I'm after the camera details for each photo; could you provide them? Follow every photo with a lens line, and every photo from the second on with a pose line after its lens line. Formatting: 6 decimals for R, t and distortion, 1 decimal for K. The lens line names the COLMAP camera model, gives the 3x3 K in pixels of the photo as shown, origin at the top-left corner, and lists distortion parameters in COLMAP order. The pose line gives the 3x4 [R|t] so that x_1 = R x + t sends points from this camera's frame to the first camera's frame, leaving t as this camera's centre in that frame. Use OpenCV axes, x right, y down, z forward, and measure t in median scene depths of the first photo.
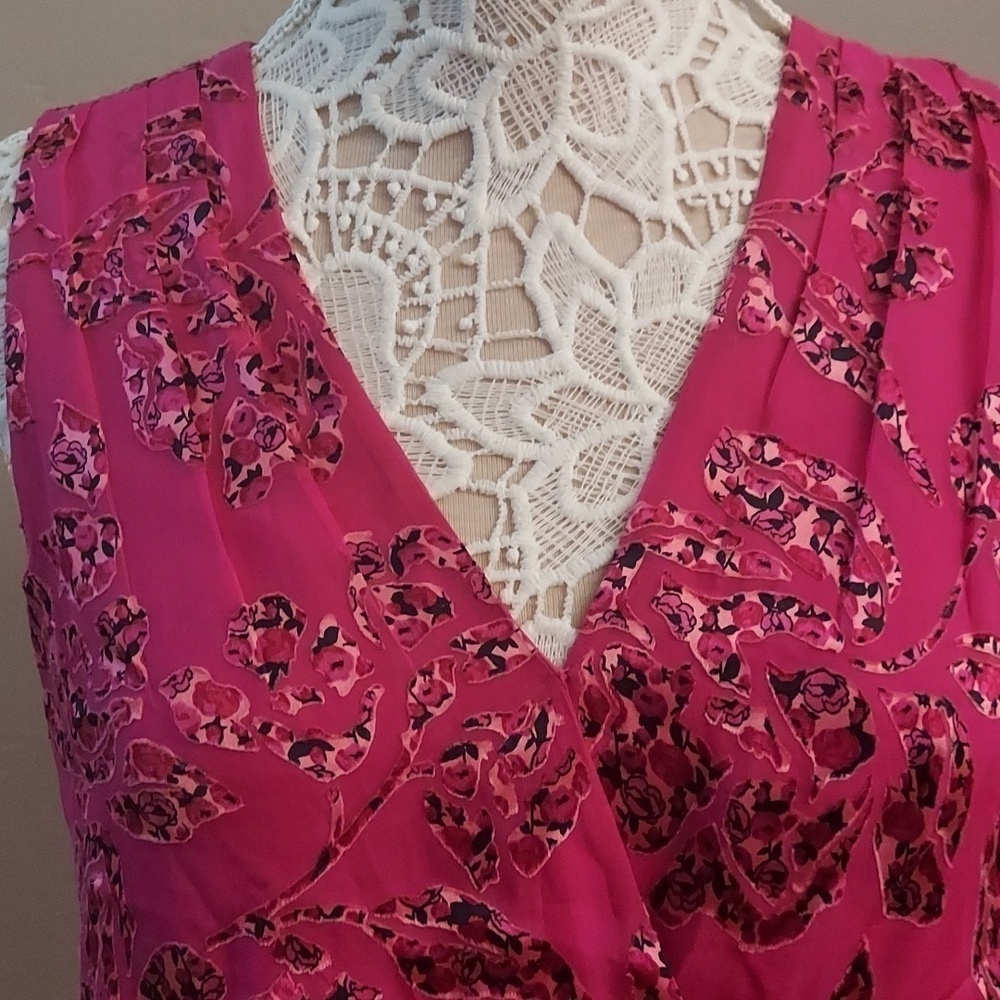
lens RADIAL K [[1615.9, 0, 500.0], [0, 1615.9, 500.0], [0, 0, 1]] dist [0.194985, -0.582336]
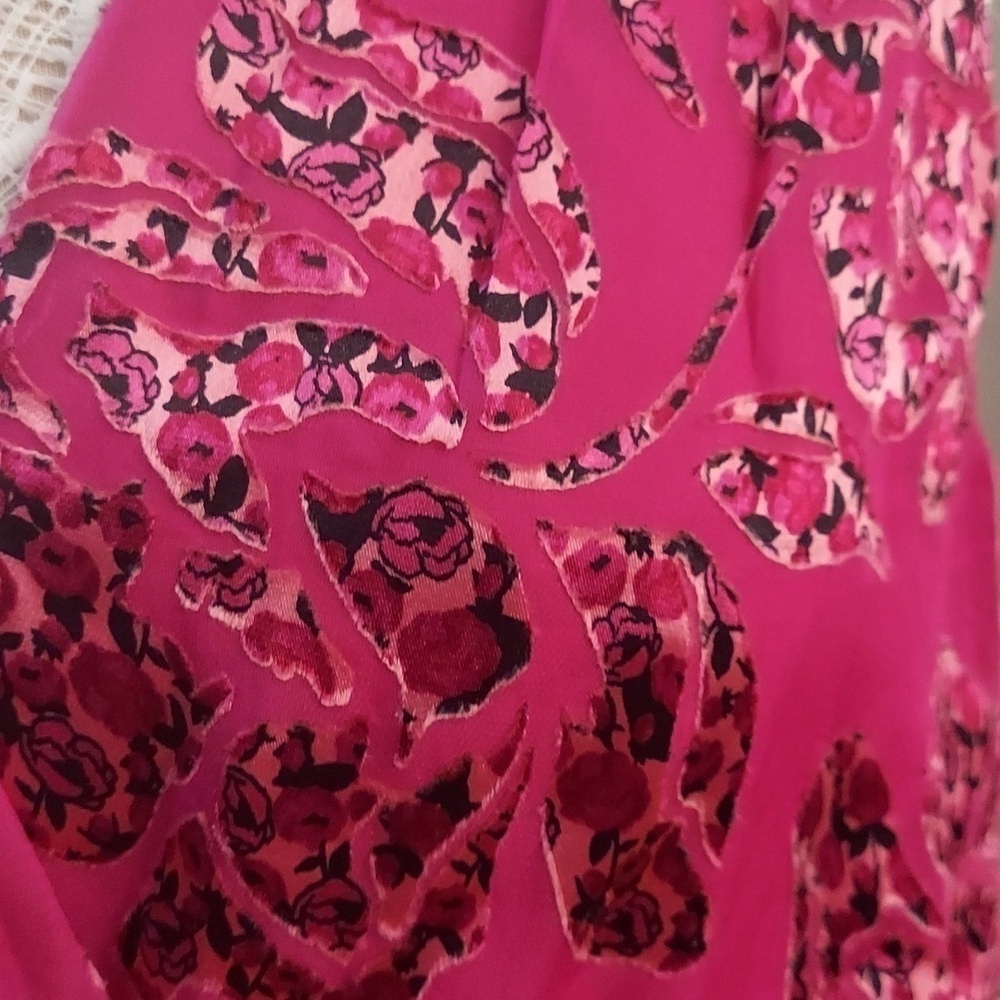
lens RADIAL K [[1615.9, 0, 500.0], [0, 1615.9, 500.0], [0, 0, 1]] dist [0.194985, -0.582336]
pose [[0.999273, -0.029140, -0.024566, 0.228407], [0.032507, 0.988121, 0.150201, 0.039400], [0.019898, -0.150891, 0.988350, 0.538061]]
